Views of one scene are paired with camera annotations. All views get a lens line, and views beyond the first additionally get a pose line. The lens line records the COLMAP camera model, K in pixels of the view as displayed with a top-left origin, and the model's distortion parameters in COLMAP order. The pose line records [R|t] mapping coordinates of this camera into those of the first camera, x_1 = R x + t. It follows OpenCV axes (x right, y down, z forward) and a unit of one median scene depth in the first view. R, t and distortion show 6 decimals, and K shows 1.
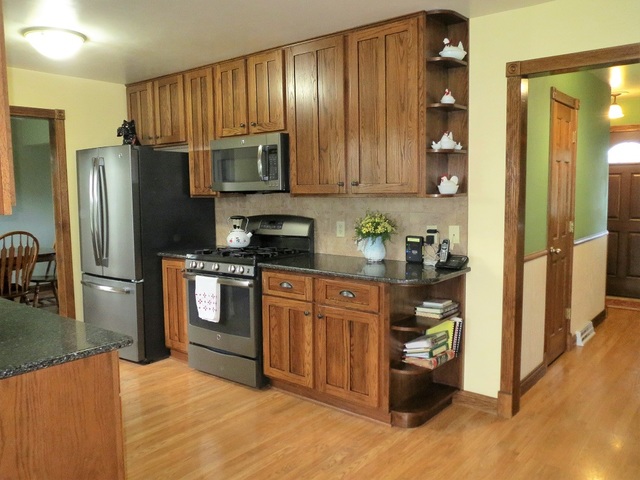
lens RADIAL K [[538.8, 0, 310.6], [0, 538.8, 241.5], [0, 0, 1]] dist [-0.004191, -0.050524]
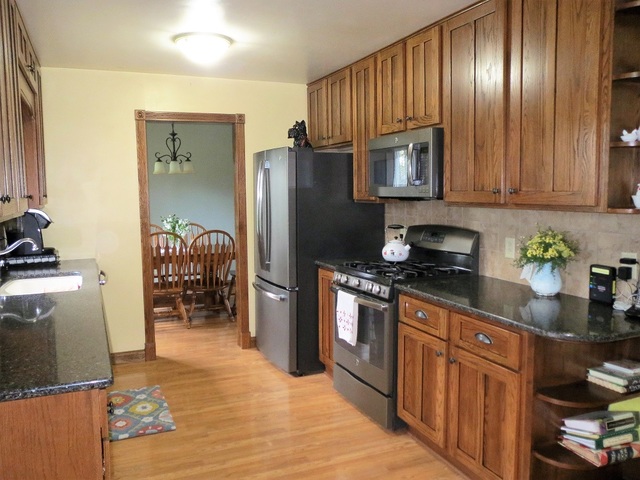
lens RADIAL K [[539.0, 0, 311.2], [0, 539.0, 239.7], [0, 0, 1]] dist [-0.006163, 0.011230]
pose [[0.885237, 0.048167, -0.462639, 0.170030], [-0.046341, 0.998808, 0.015318, -0.035105], [0.462825, 0.007880, 0.886415, 0.188612]]
